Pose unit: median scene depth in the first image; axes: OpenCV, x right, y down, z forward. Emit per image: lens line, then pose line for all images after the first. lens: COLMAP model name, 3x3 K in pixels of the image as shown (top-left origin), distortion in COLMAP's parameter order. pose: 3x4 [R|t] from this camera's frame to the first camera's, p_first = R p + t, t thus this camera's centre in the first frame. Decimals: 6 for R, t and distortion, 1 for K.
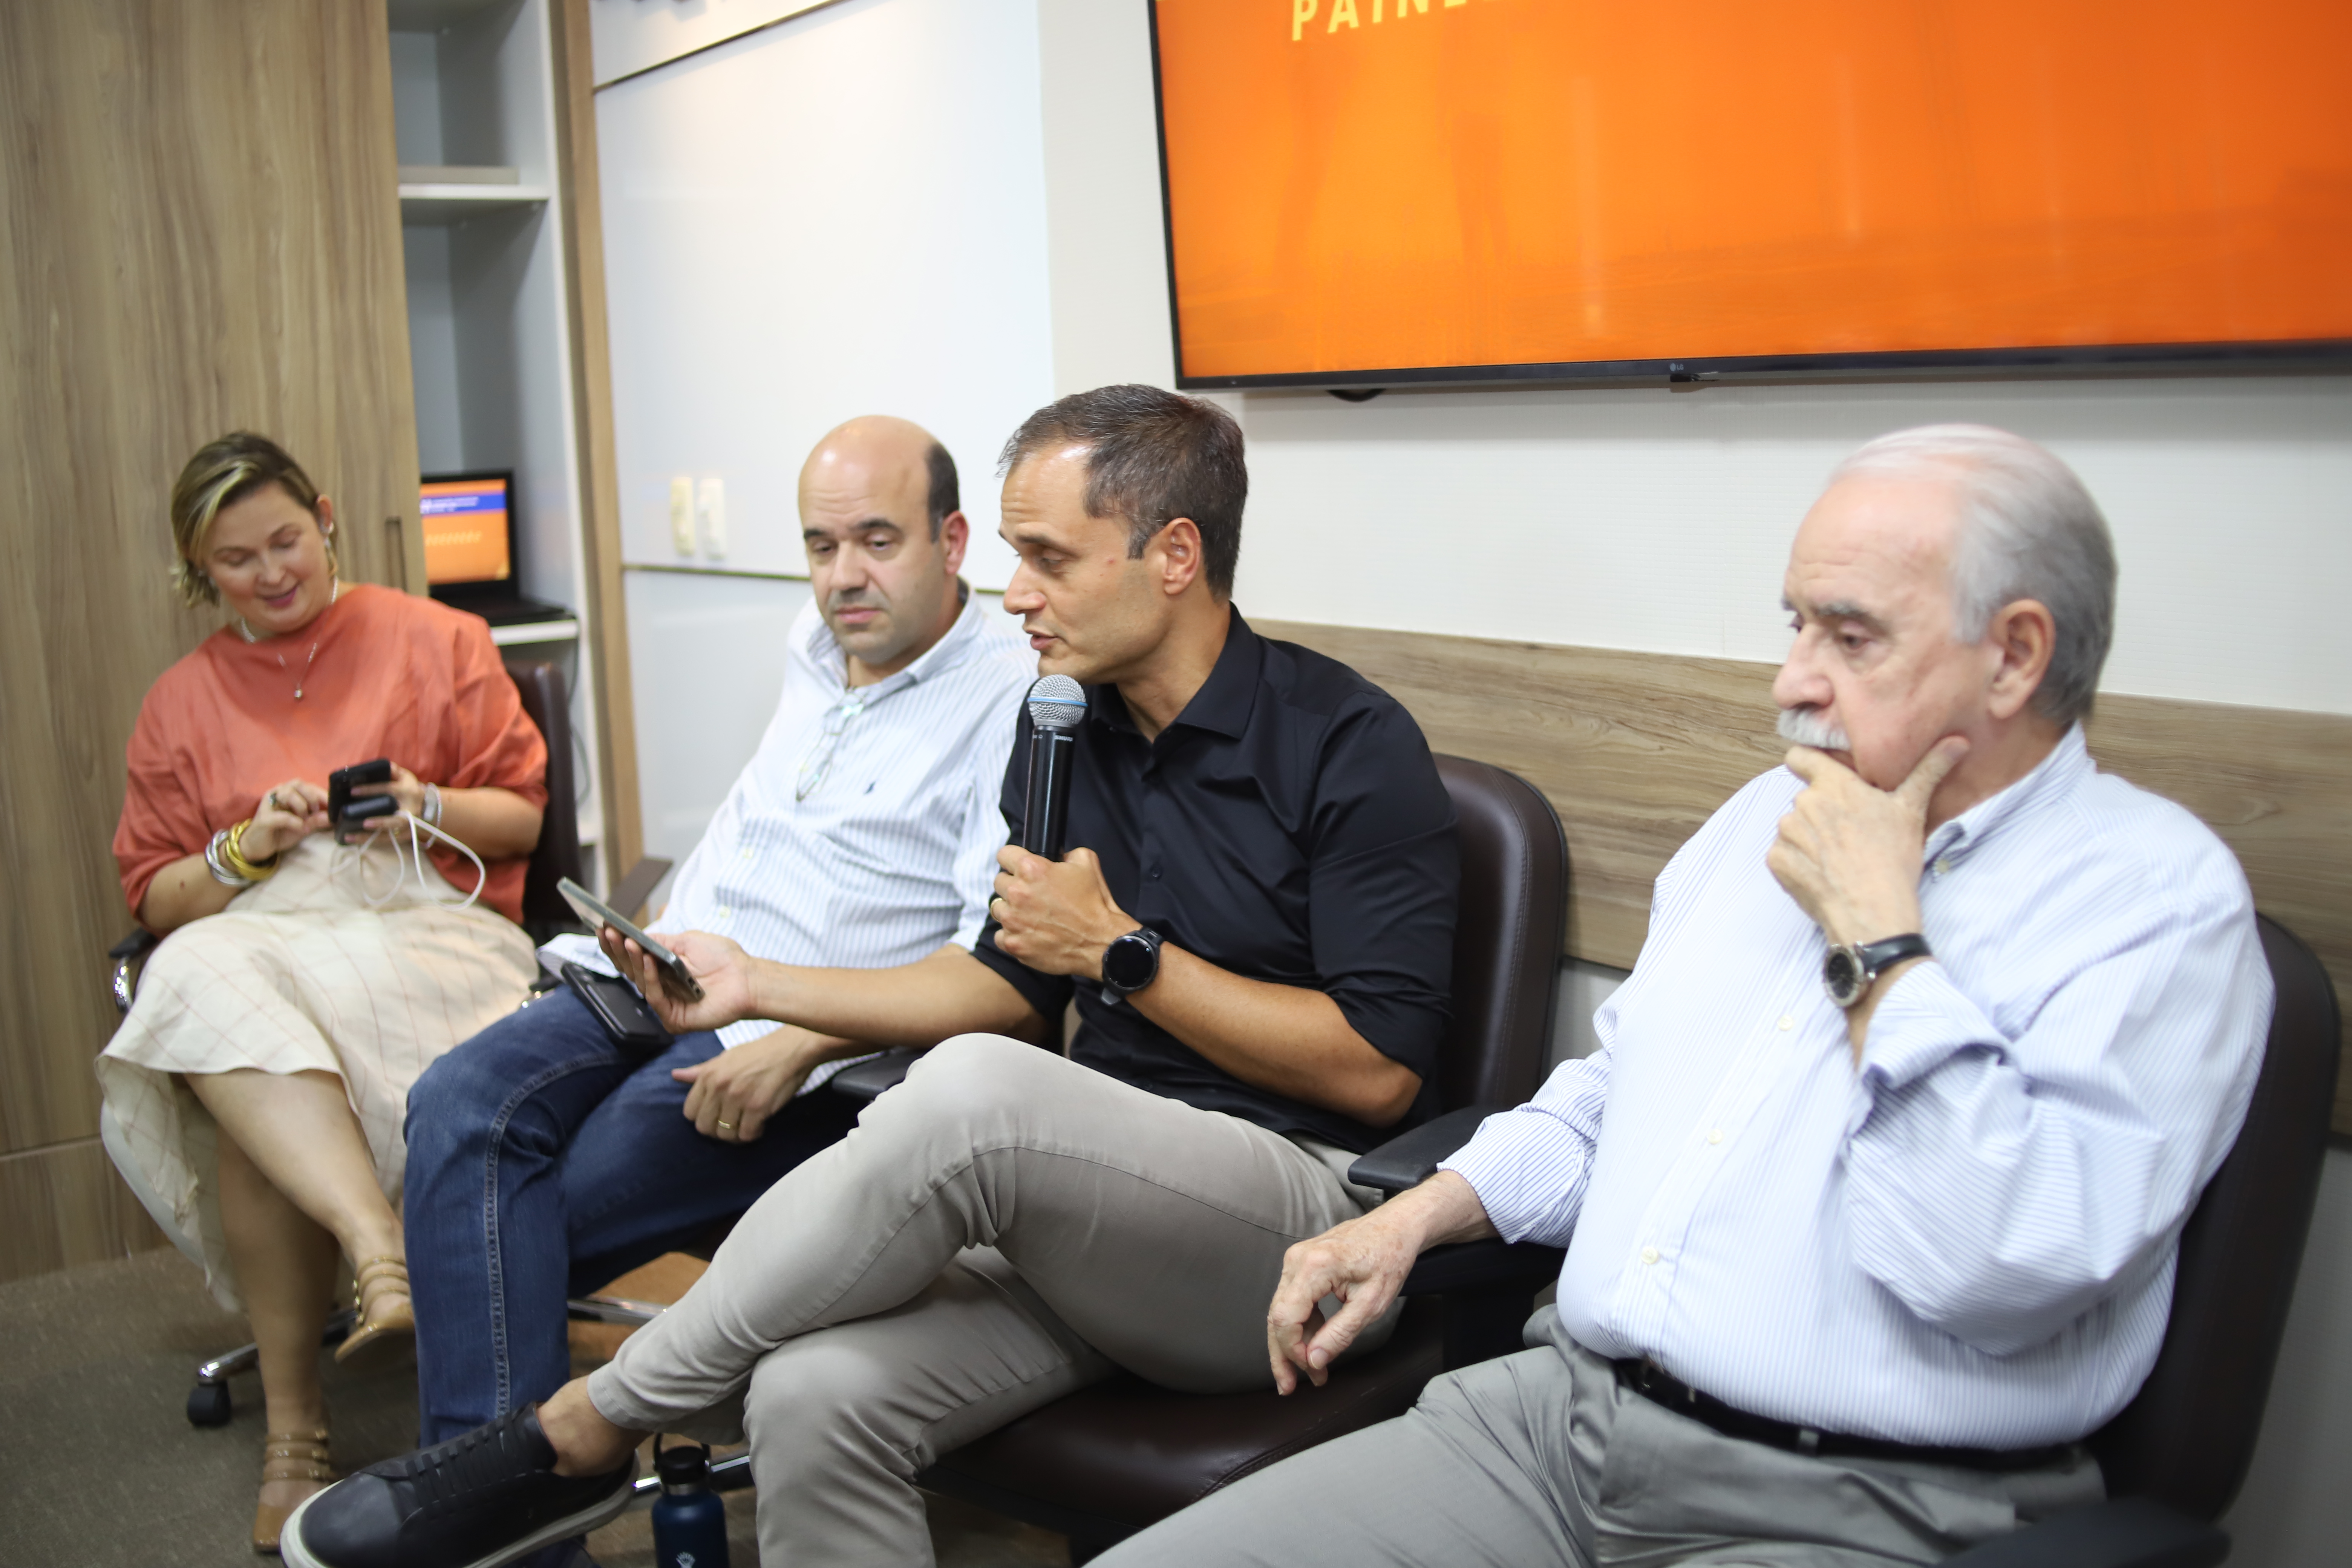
lens RADIAL K [[2317.5, 0, 1176.0], [0, 2317.5, 784.0], [0, 0, 1]] dist [-0.137358, 0.079913]
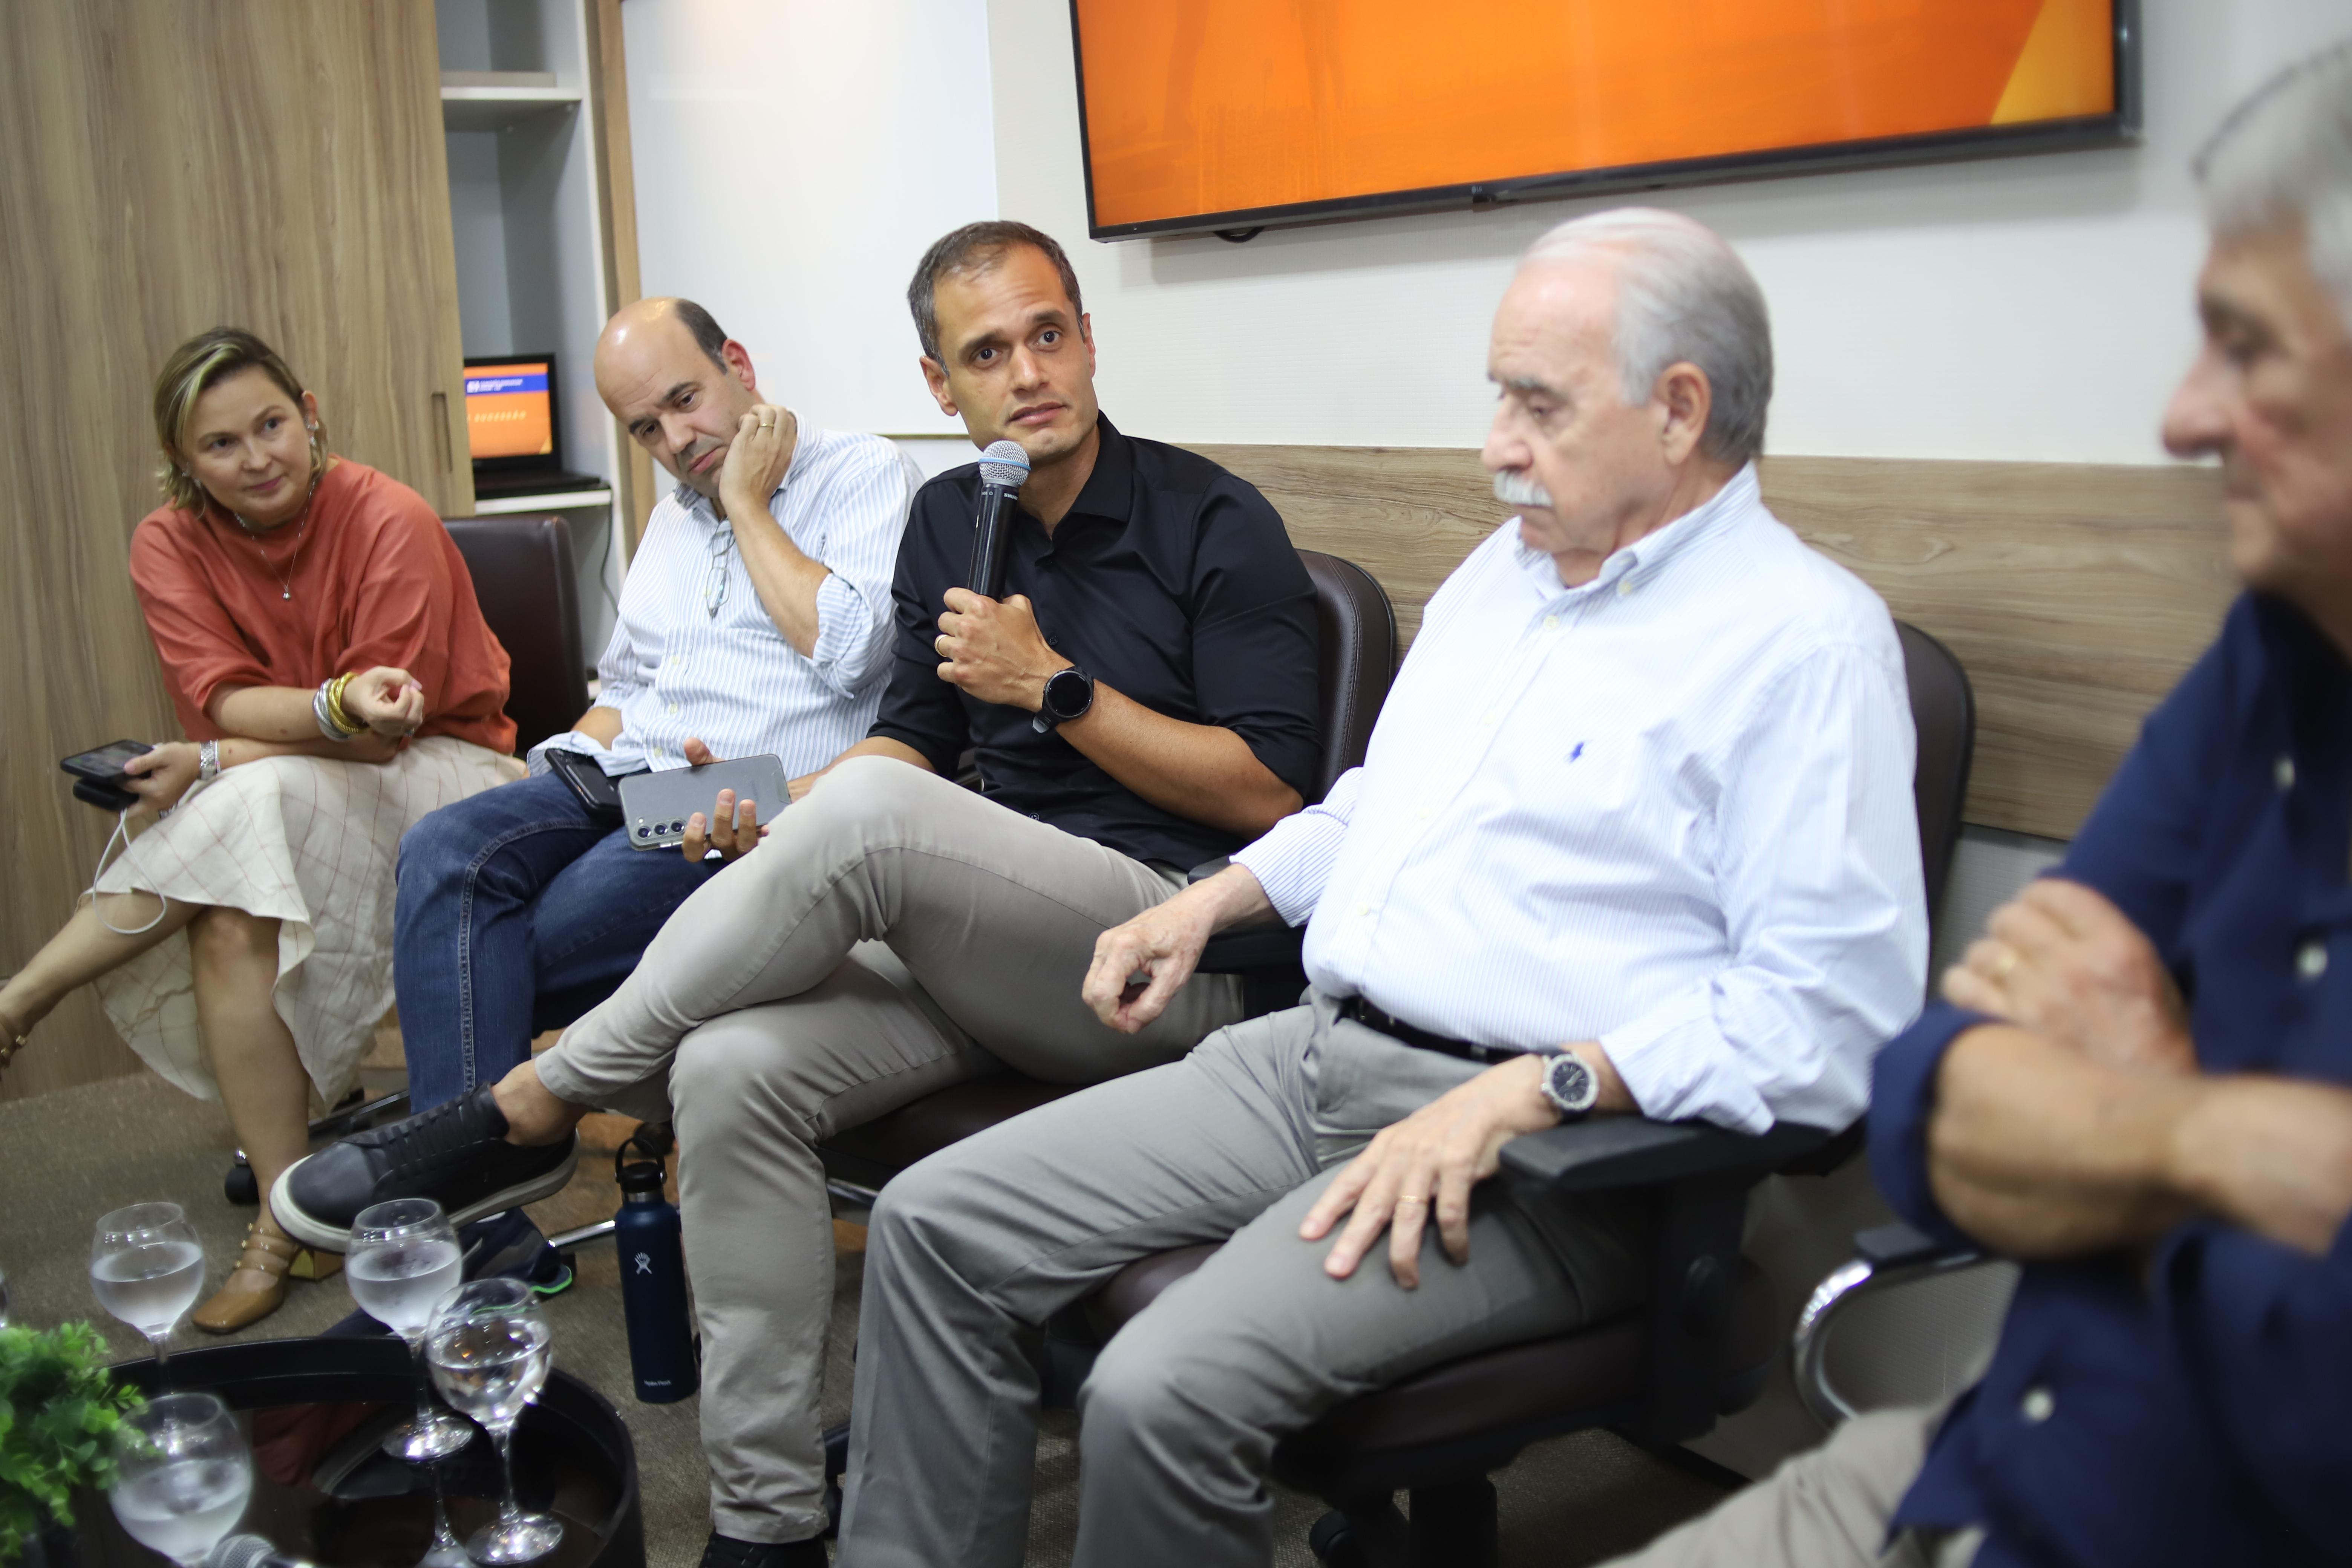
lens RADIAL K [[2317.5, 0, 1176.0], [0, 2317.5, 784.0], [0, 0, 1]] dist [-0.137358, 0.079913]
pose [[0.998643, 0.001400, -0.052058, 0.089055], [-0.000139, 0.999707, 0.024207, 0.059170], [0.052077, -0.024167, 0.998351, -0.103103]]
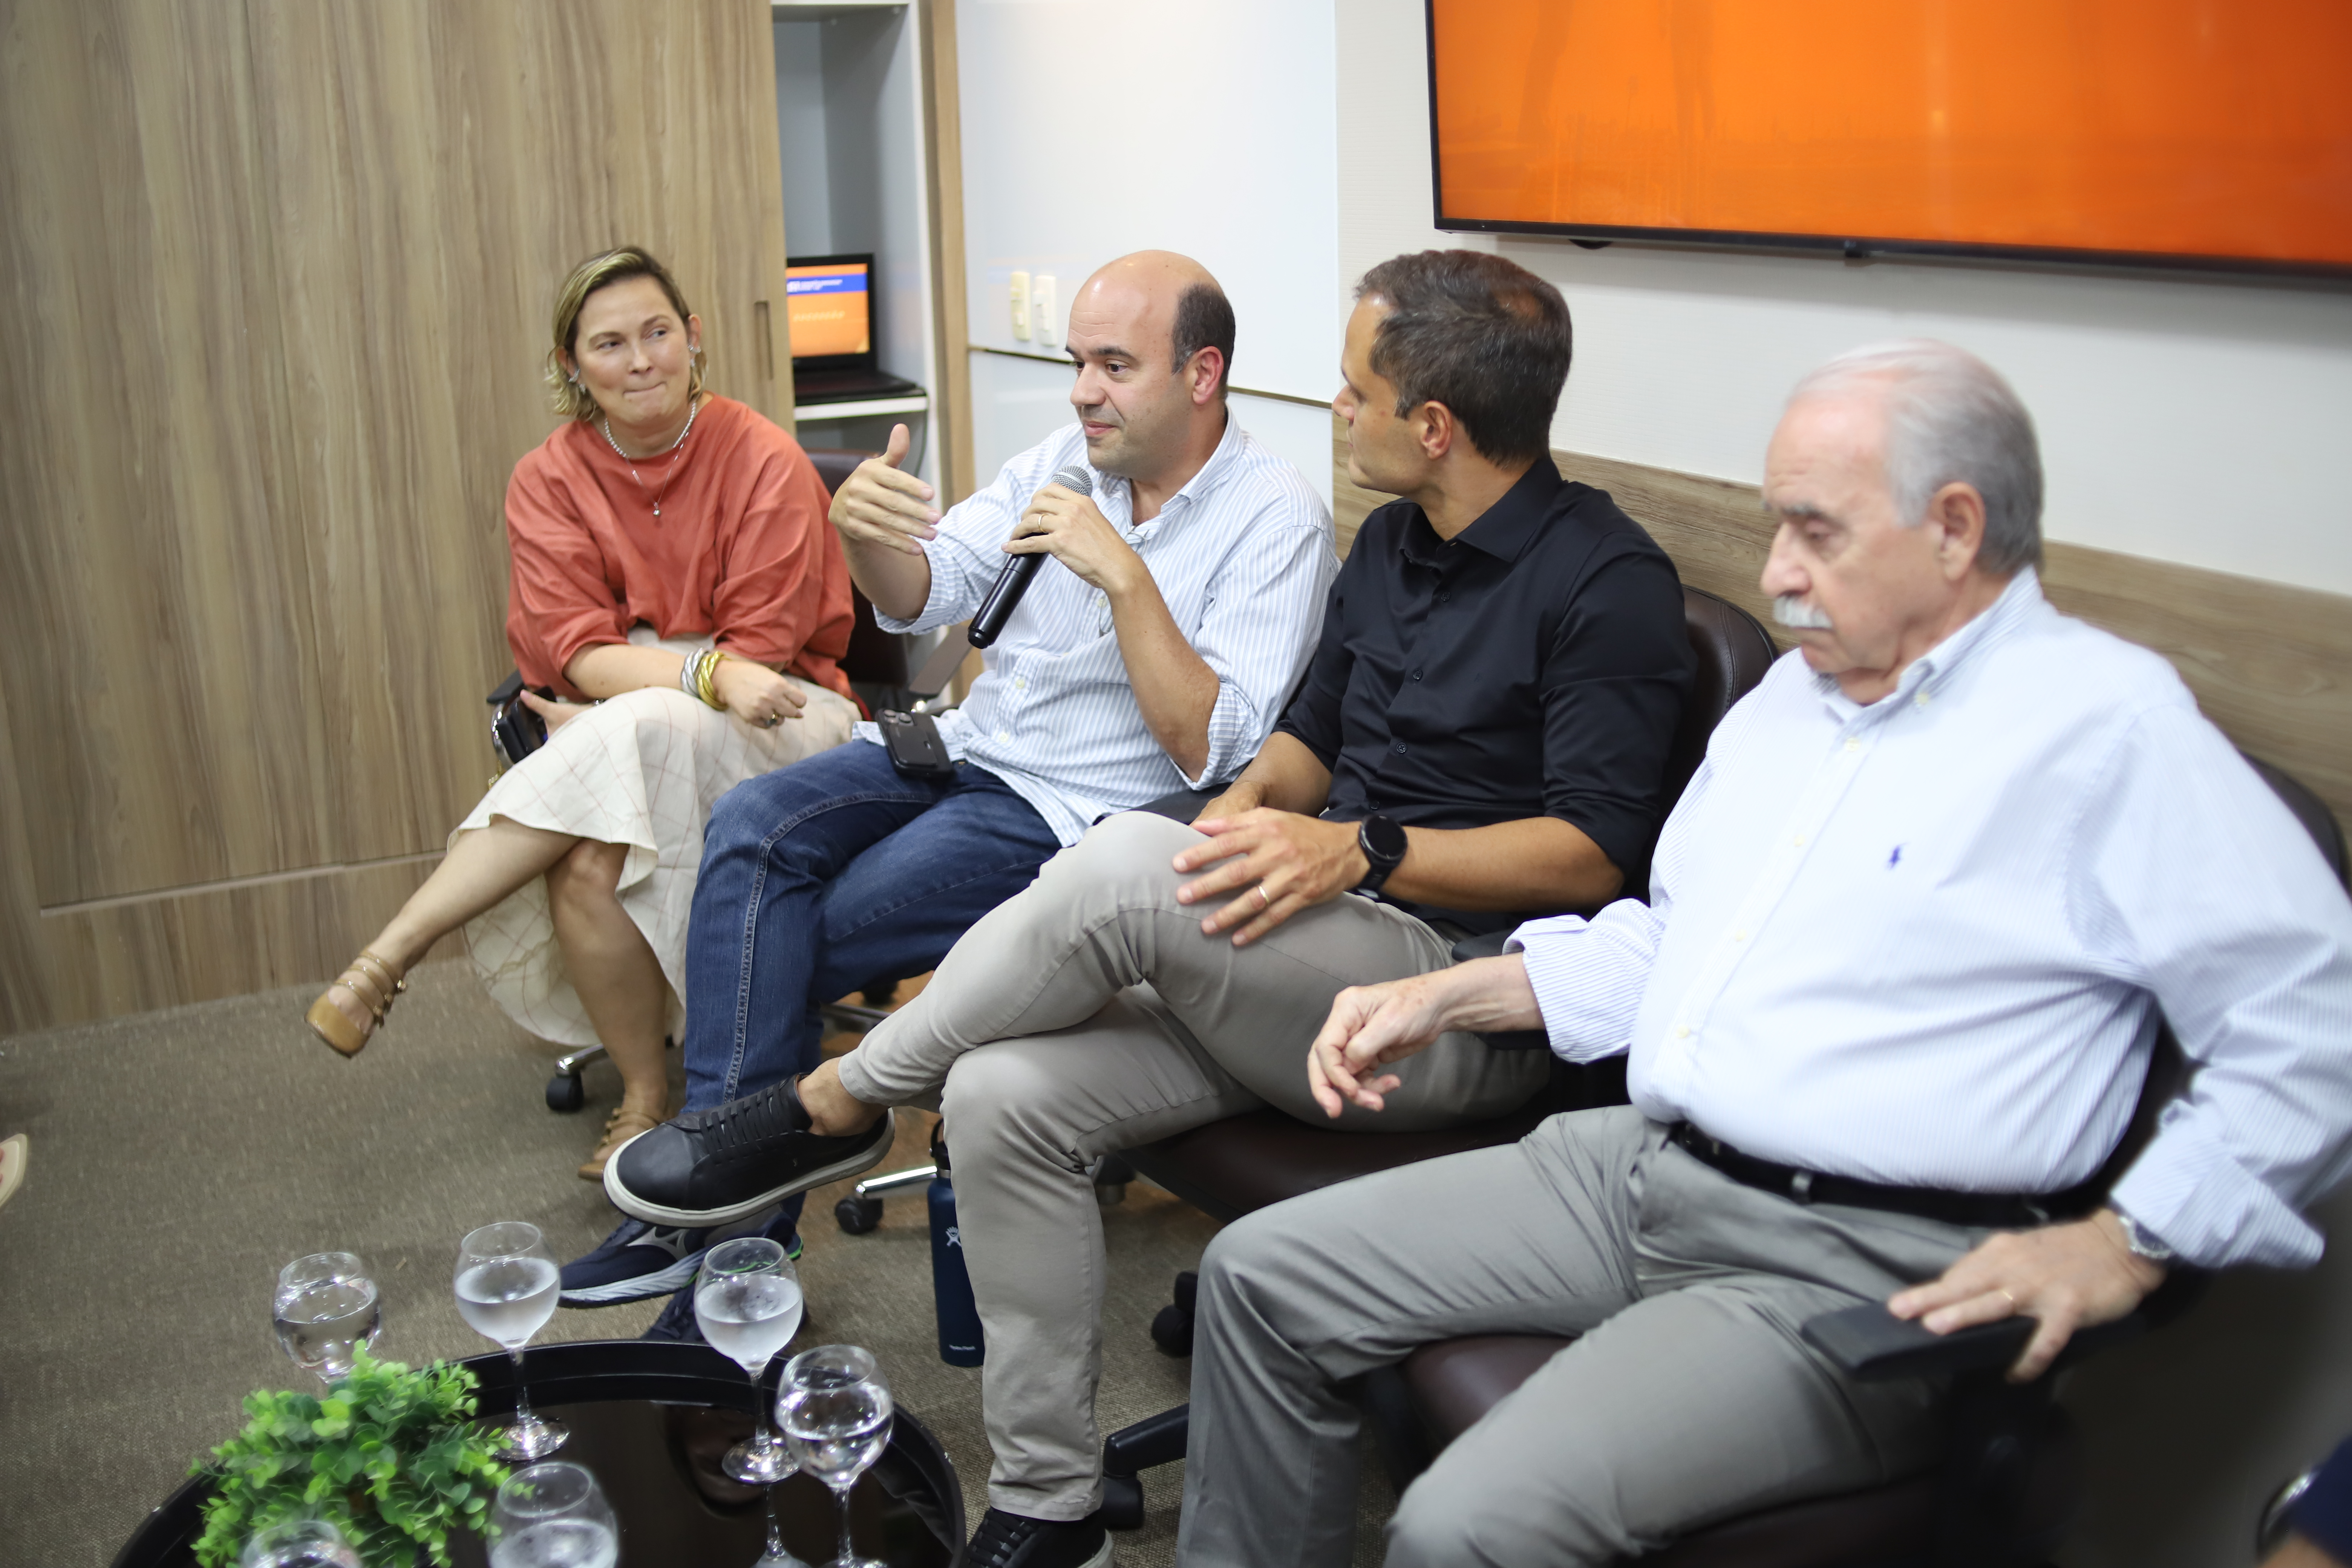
lens RADIAL K [[2317.5, 0, 1176.0], [0, 2317.5, 784.0], [0, 0, 1]] dist [-0.137358, 0.079913]
pose [[0.984927, 0.057562, -0.163113, 0.064156], [-0.039192, 0.992744, 0.113682, -0.025069], [0.168474, -0.105575, 0.980036, -0.104177]]
